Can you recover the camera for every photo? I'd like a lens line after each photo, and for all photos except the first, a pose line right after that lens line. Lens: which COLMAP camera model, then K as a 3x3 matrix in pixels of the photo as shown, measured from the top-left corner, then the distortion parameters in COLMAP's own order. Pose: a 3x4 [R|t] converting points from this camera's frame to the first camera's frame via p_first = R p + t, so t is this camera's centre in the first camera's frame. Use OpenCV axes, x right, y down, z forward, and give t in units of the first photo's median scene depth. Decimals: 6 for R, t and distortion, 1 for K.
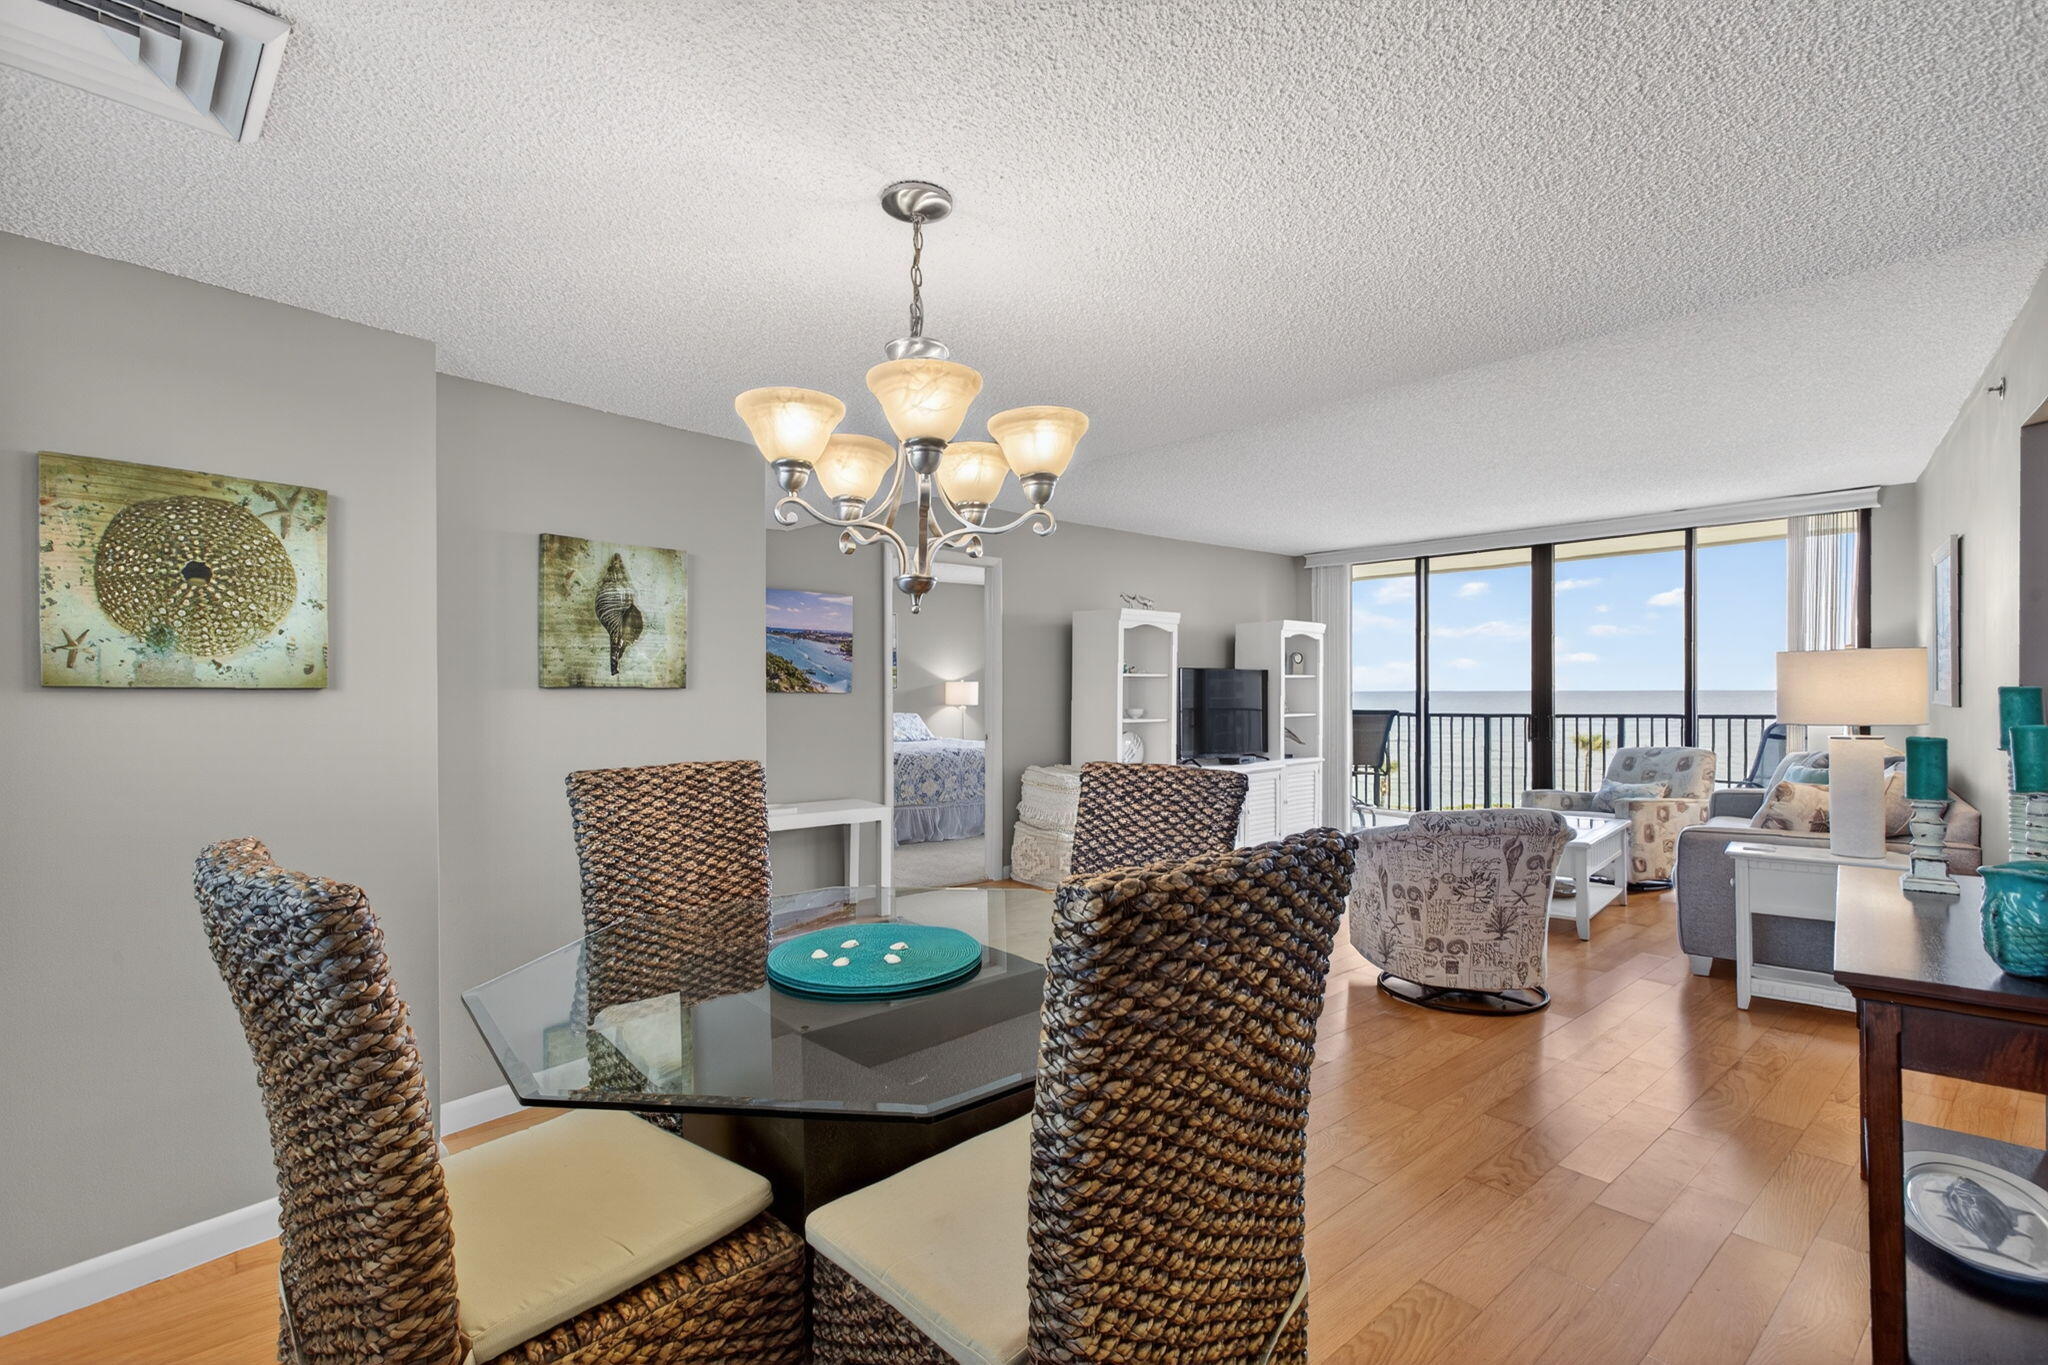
lens RADIAL K [[969.8, 0, 1016.5], [0, 969.8, 692.6], [0, 0, 1]] dist [0.000761, -0.000374]
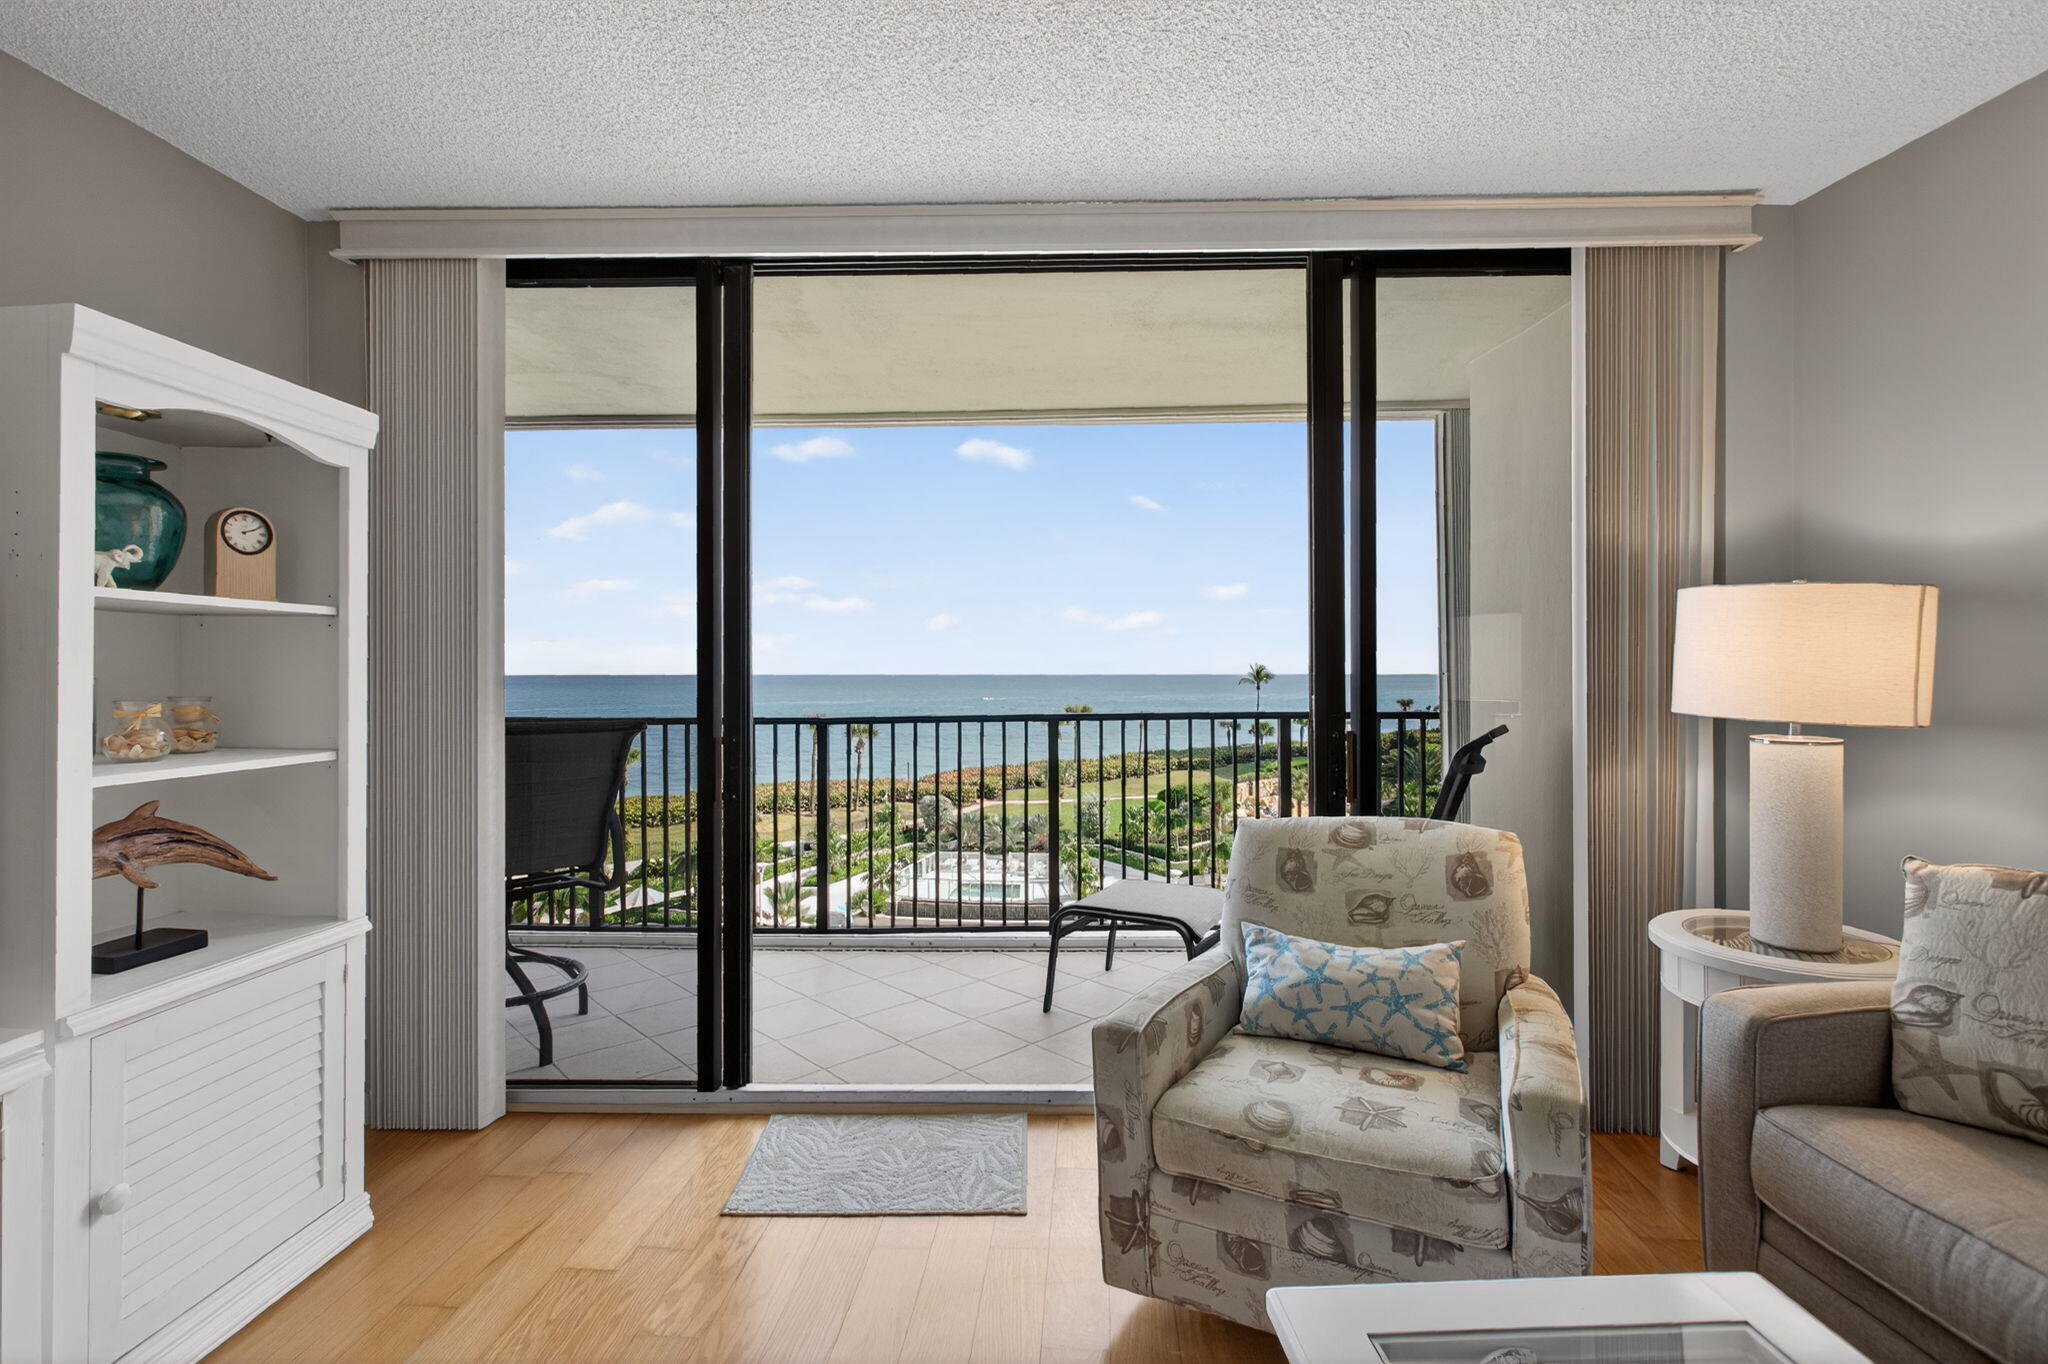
lens RADIAL K [[916.2, 0, 1021.2], [0, 916.2, 676.7], [0, 0, 1]] dist [-0.000203, -0.000095]
pose [[0.721144, 0.004980, 0.692767, 0.370936], [-0.002238, 0.999986, -0.004859, 0.004266], [-0.692781, 0.001954, 0.721145, 0.942948]]
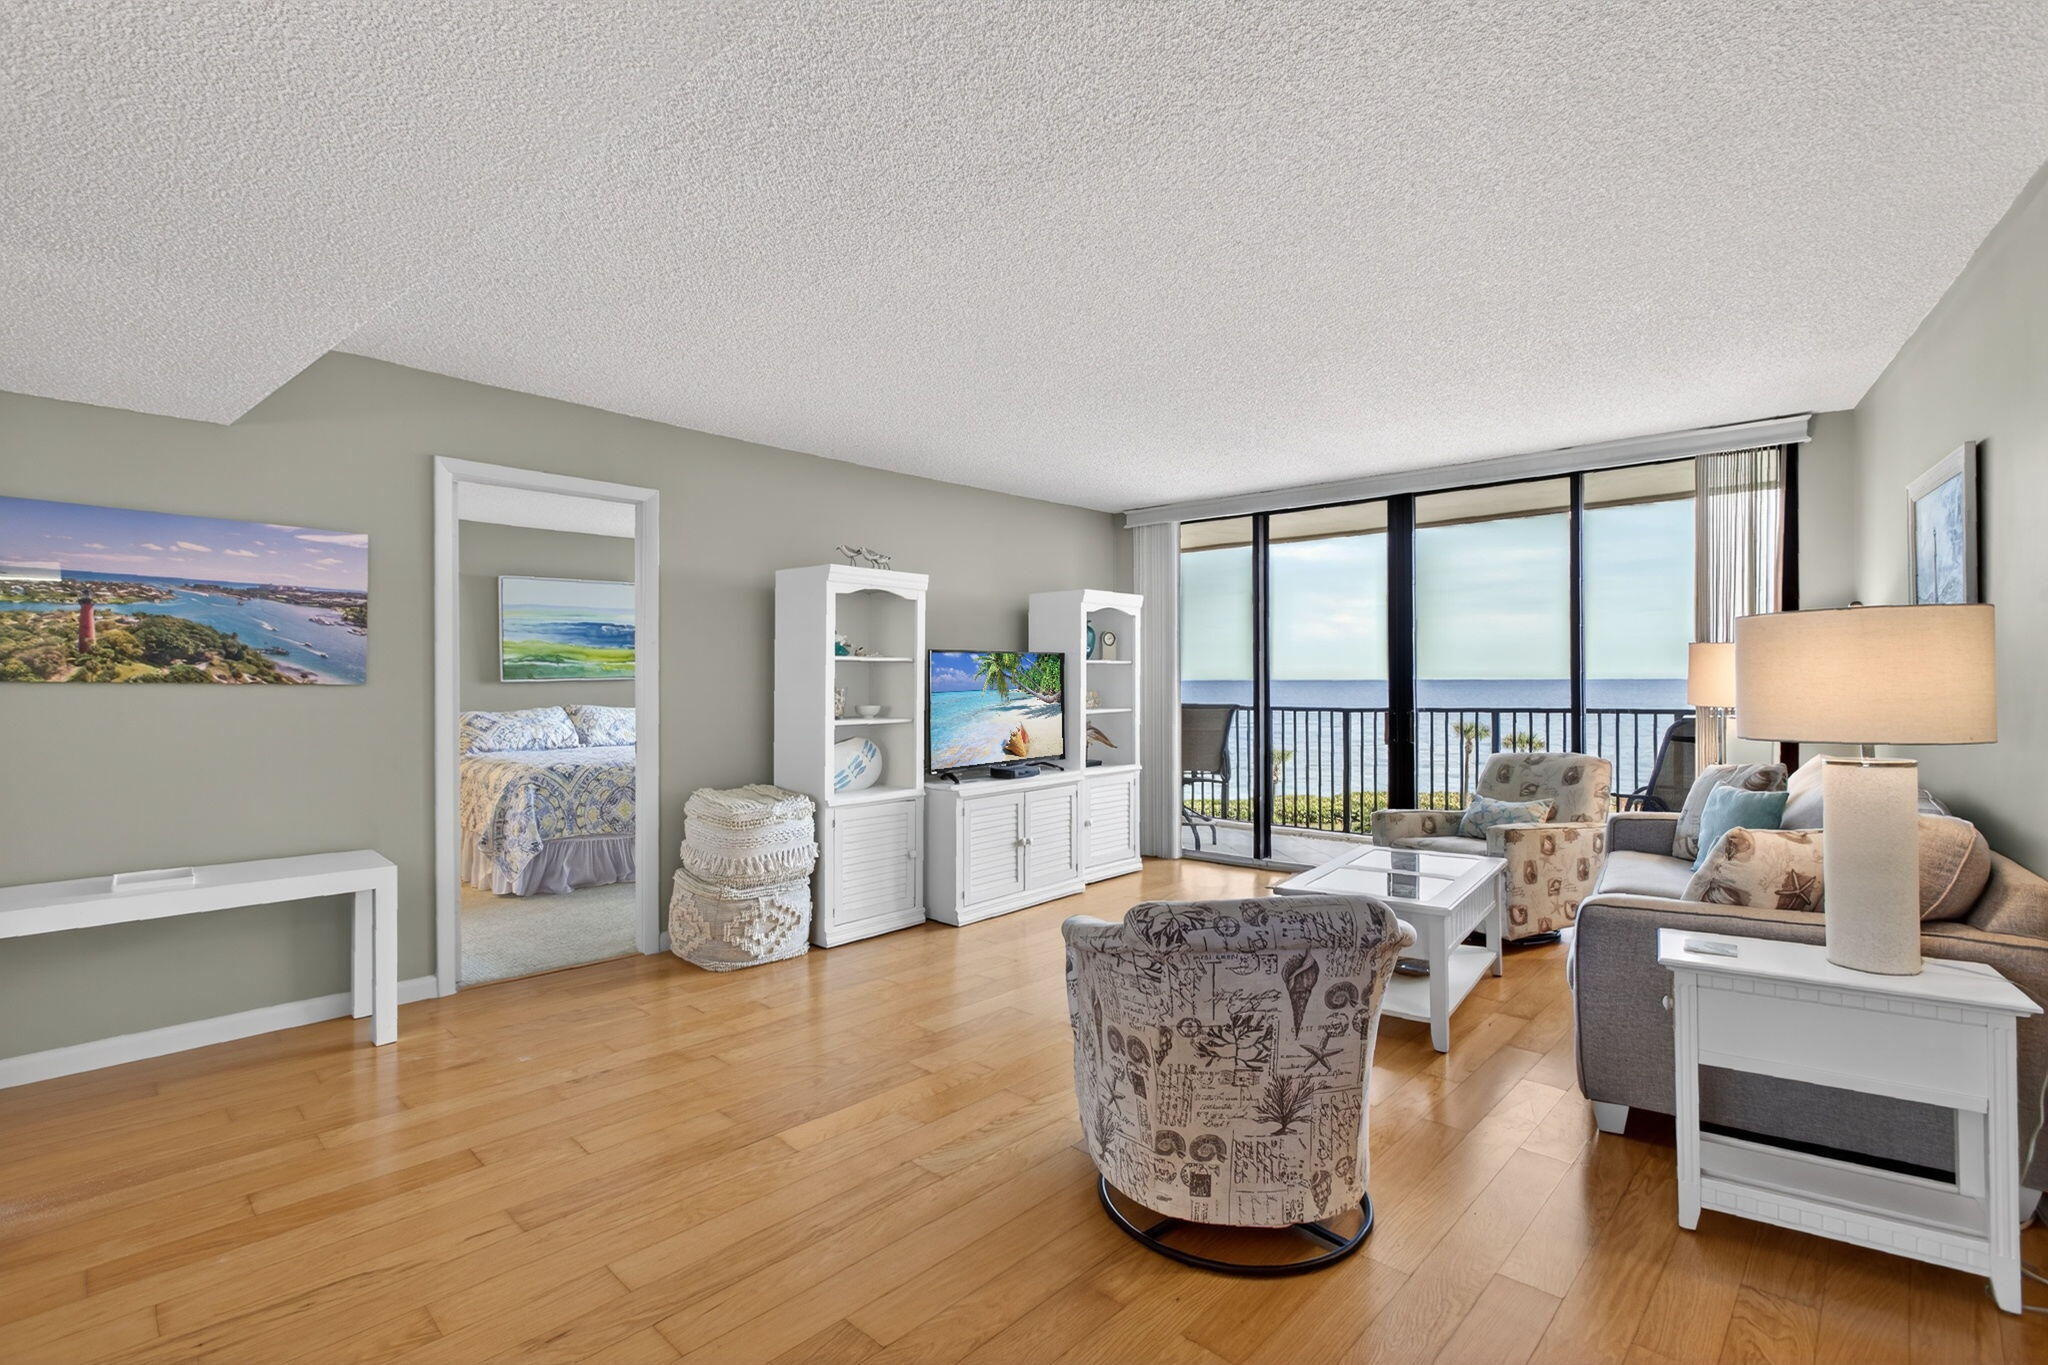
lens RADIAL K [[985.1, 0, 1022.4], [0, 985.1, 673.8], [0, 0, 1]] dist [-0.001706, -0.000259]
pose [[0.994380, -0.000011, 0.105874, 0.185604], [0.000814, 0.999971, -0.007546, -0.001741], [-0.105871, 0.007590, 0.994351, 0.290093]]
